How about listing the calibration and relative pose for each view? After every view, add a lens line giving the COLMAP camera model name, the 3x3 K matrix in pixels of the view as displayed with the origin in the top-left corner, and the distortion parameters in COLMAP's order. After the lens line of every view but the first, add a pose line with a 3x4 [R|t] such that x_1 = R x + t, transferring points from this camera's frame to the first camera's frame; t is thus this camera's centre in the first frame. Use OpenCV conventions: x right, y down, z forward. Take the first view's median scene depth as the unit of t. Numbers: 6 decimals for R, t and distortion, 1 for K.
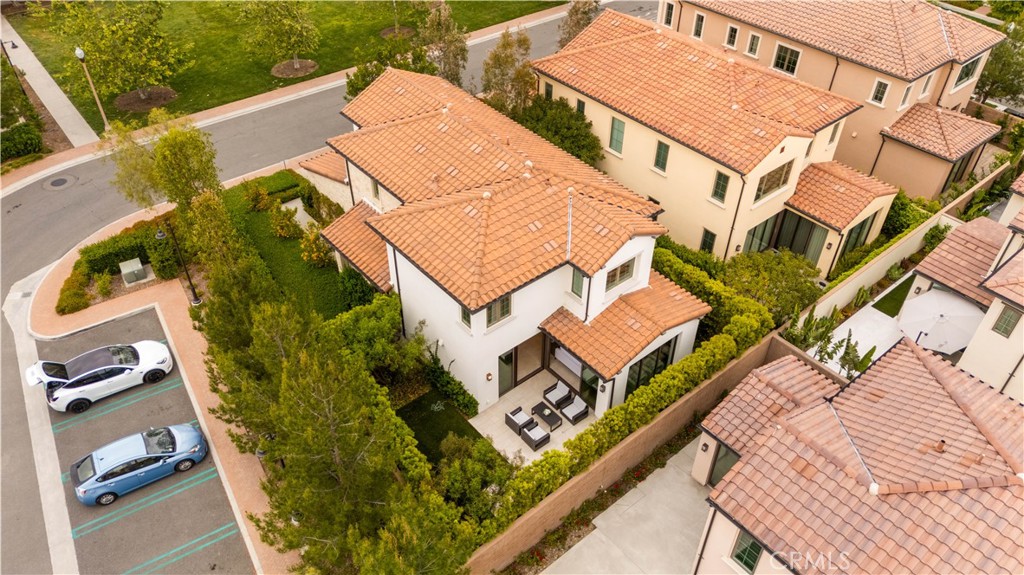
lens RADIAL K [[737.7, 0, 512.0], [0, 737.7, 287.5], [0, 0, 1]] dist [0.002700, -0.002855]
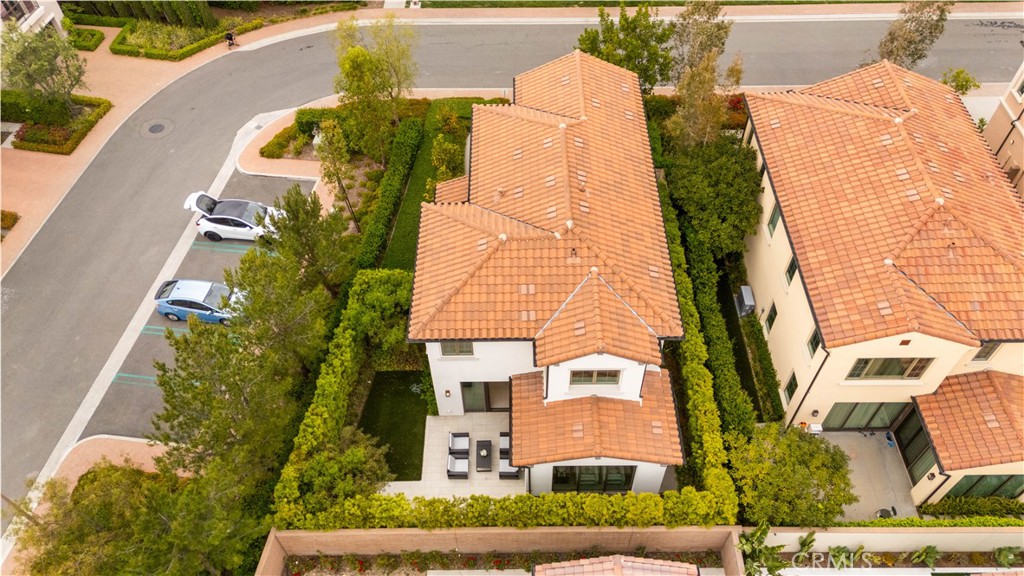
lens RADIAL K [[737.7, 0, 512.0], [0, 737.7, 288.0], [0, 0, 1]] dist [0.002700, -0.002855]
pose [[0.769991, 0.479811, -0.420590, 0.364034], [-0.400268, 0.876574, 0.267213, -0.289931], [0.496890, -0.037403, 0.867007, 0.145000]]
